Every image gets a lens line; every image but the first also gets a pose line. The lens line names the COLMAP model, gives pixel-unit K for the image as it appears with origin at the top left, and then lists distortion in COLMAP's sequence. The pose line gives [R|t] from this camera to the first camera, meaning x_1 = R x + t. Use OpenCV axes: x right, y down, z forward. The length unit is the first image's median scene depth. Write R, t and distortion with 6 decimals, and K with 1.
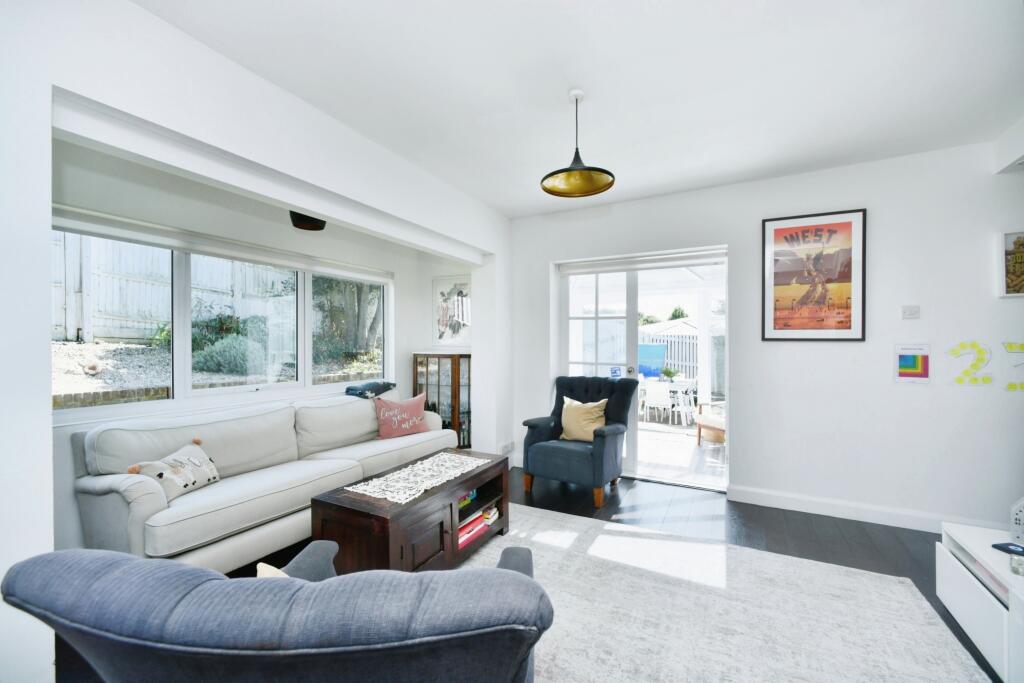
lens RADIAL K [[413.5, 0, 514.1], [0, 413.5, 344.1], [0, 0, 1]] dist [-0.000940, 0.000099]
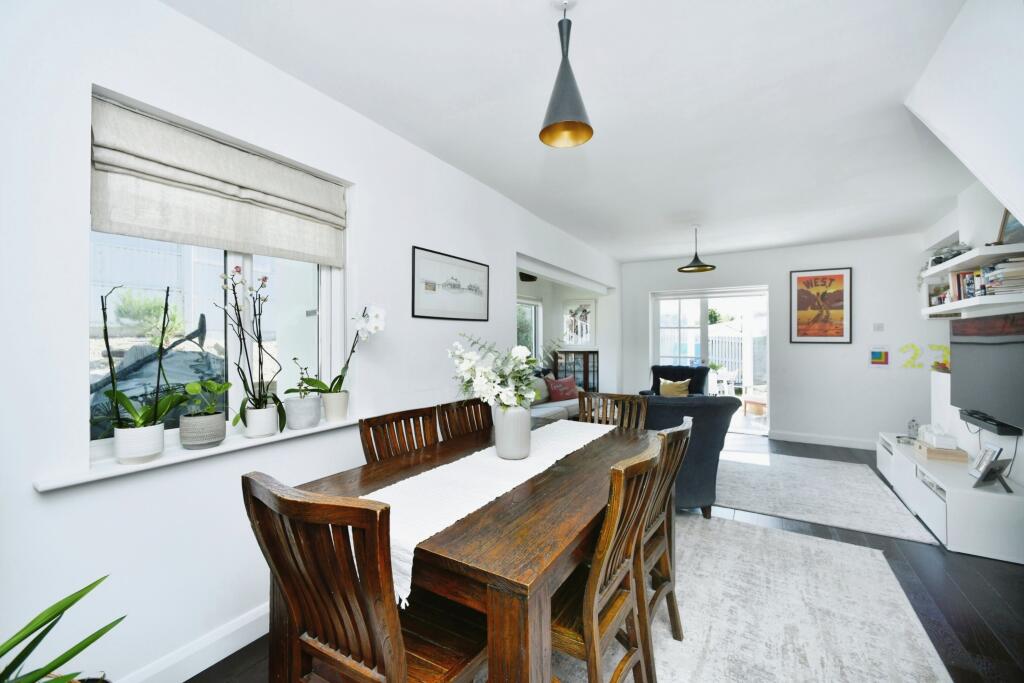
lens RADIAL K [[413.5, 0, 509.1], [0, 413.5, 340.2], [0, 0, 1]] dist [-0.000940, 0.000099]
pose [[0.997815, -0.000405, -0.066070, -0.430849], [0.000101, 0.999989, -0.004598, -0.012300], [0.066071, 0.004582, 0.997804, -0.755744]]
